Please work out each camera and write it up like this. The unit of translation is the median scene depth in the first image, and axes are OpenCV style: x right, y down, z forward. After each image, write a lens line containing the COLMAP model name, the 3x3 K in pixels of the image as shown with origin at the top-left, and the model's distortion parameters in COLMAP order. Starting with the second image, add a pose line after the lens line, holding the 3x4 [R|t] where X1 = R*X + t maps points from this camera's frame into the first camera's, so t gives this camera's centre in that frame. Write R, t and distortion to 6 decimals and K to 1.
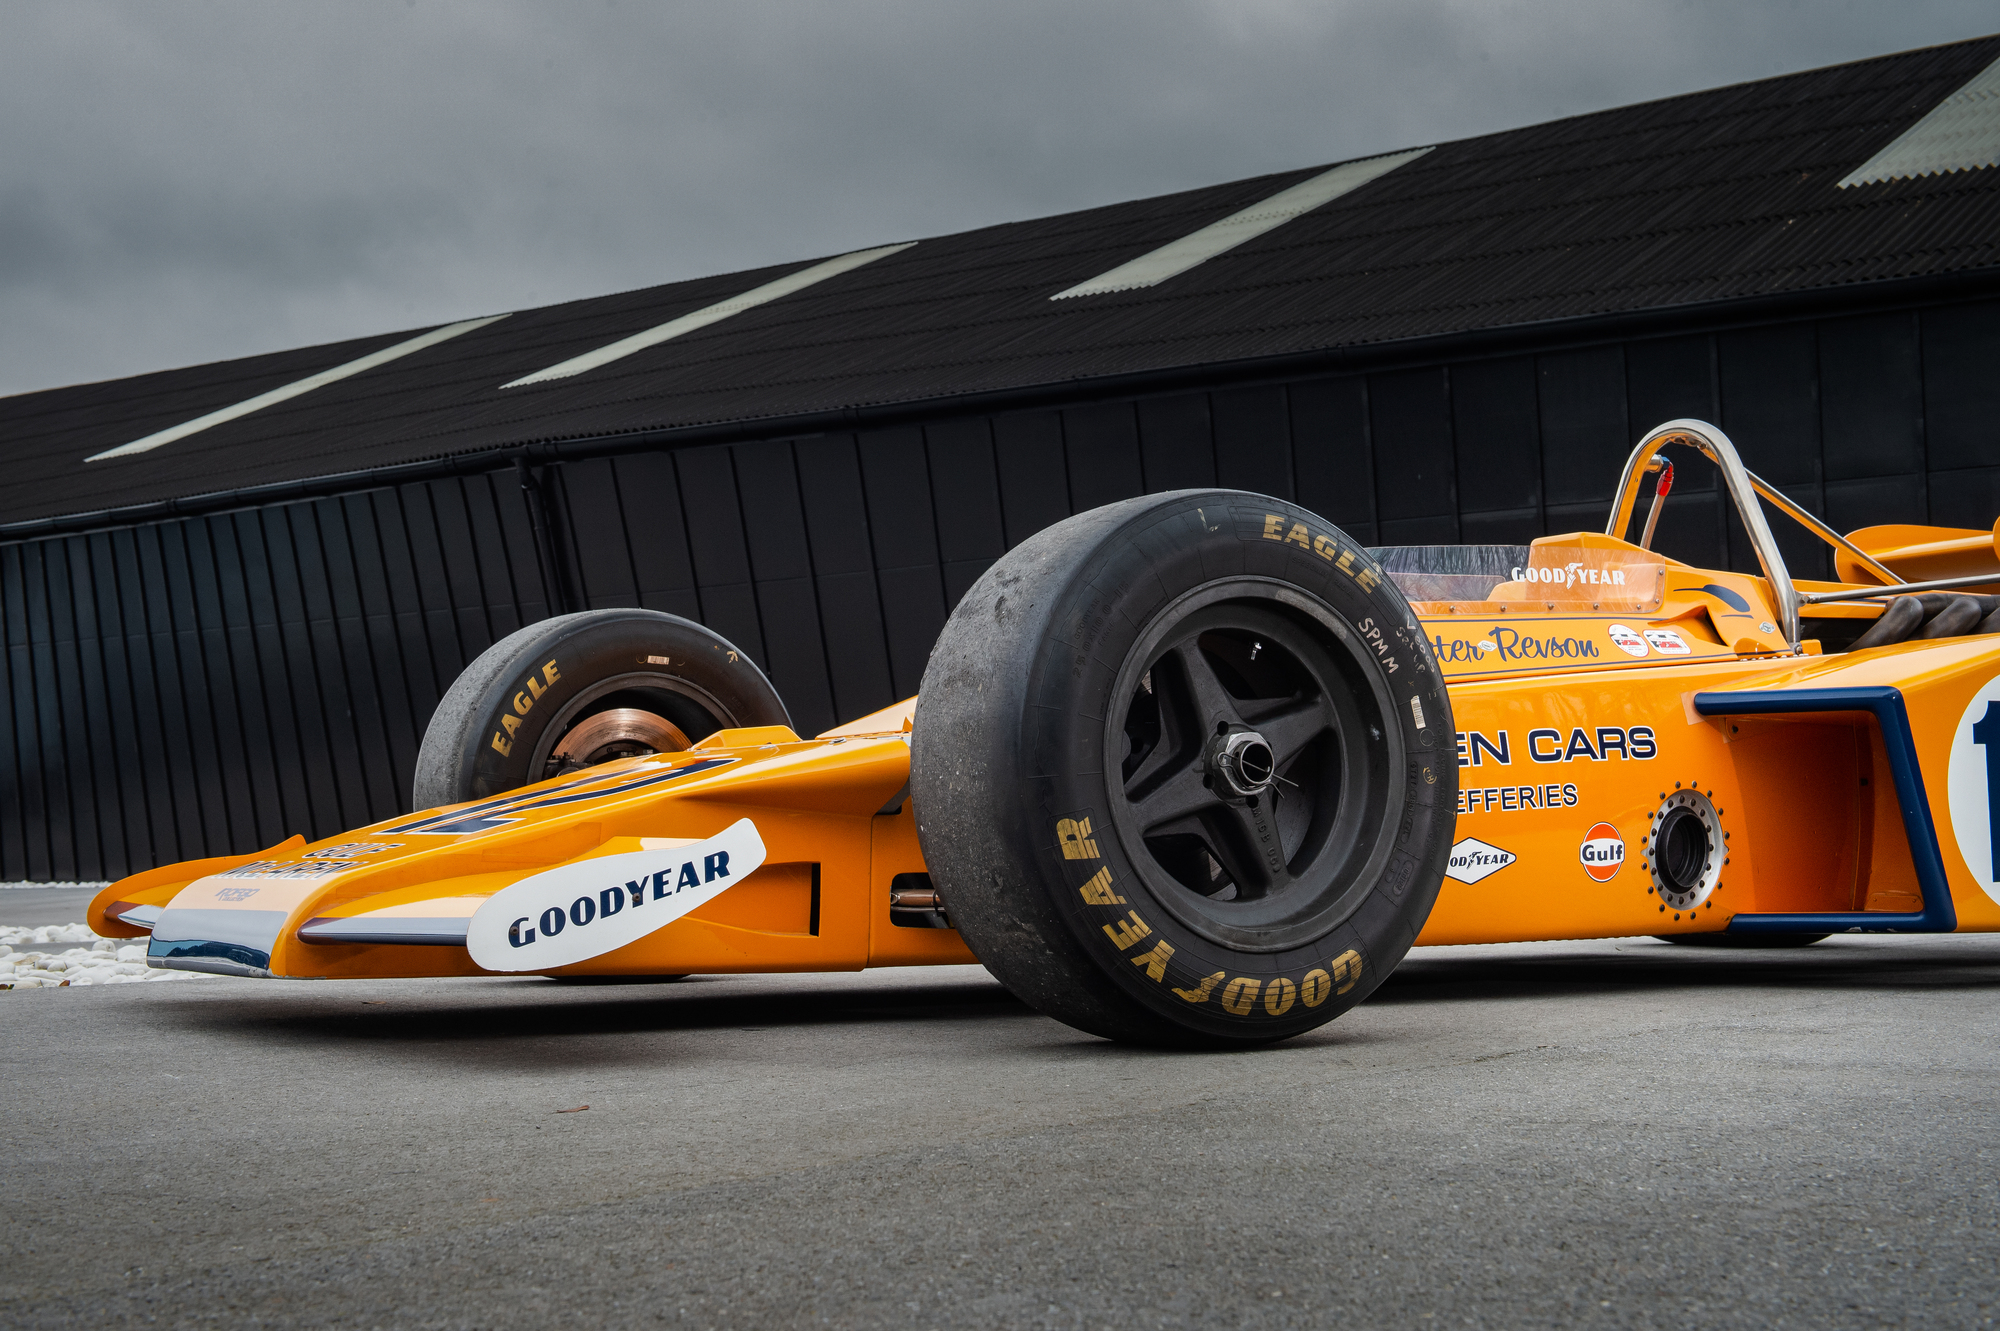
lens RADIAL K [[2578.1, 0, 1000.0], [0, 2578.1, 665.5], [0, 0, 1]] dist [0.111964, 0.045418]
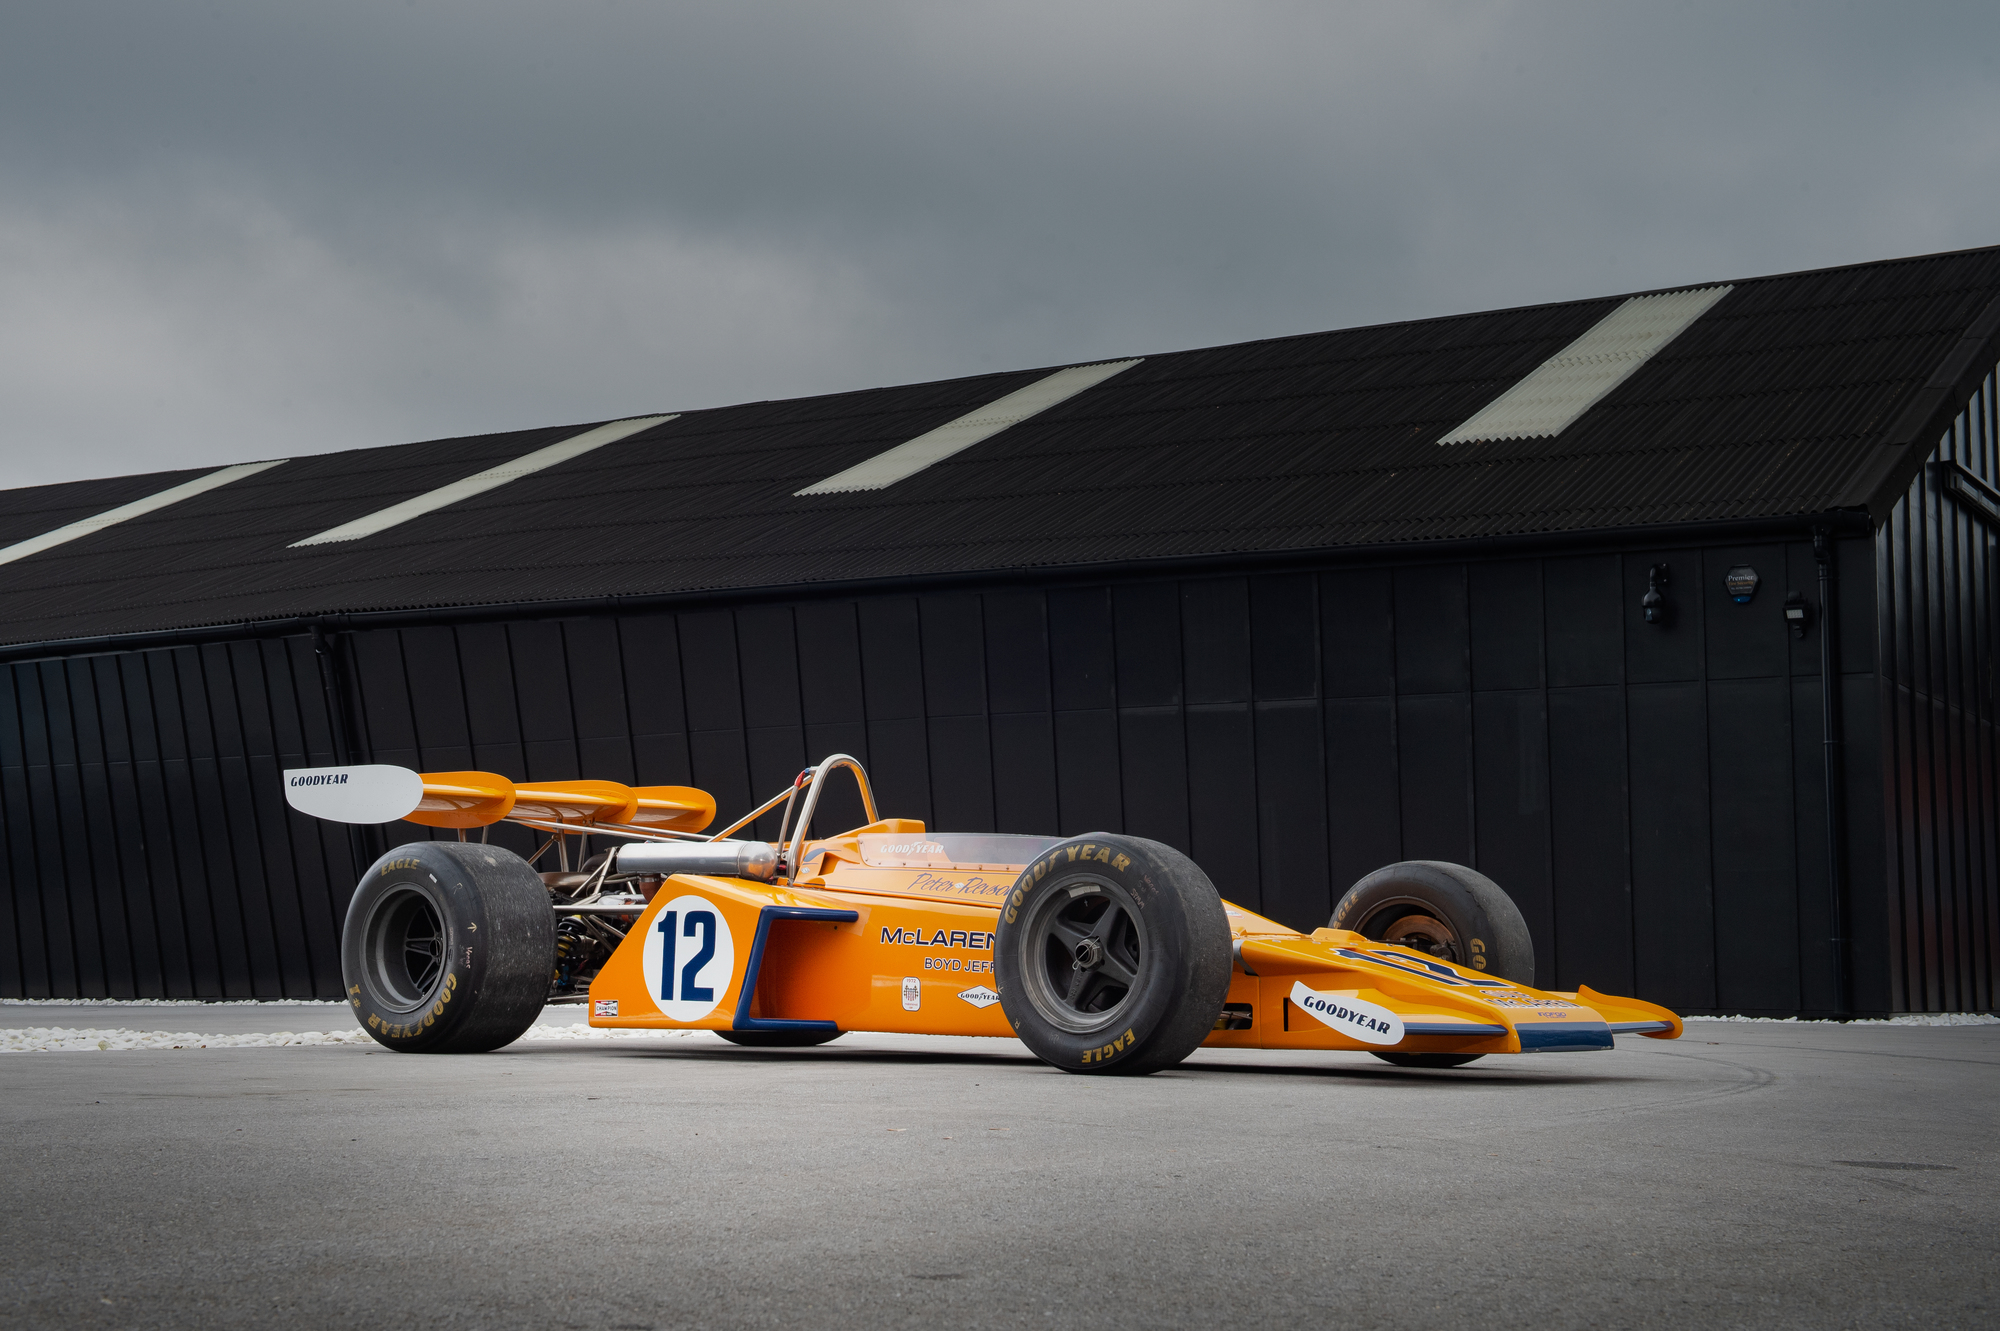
lens RADIAL K [[2763.8, 0, 1000.0], [0, 2763.8, 665.5], [0, 0, 1]] dist [0.129588, 0.018245]
pose [[0.996261, 0.026695, 0.082165, 0.014670], [-0.023253, 0.998823, -0.042565, -0.020740], [-0.083205, 0.040495, 0.995709, -0.268306]]
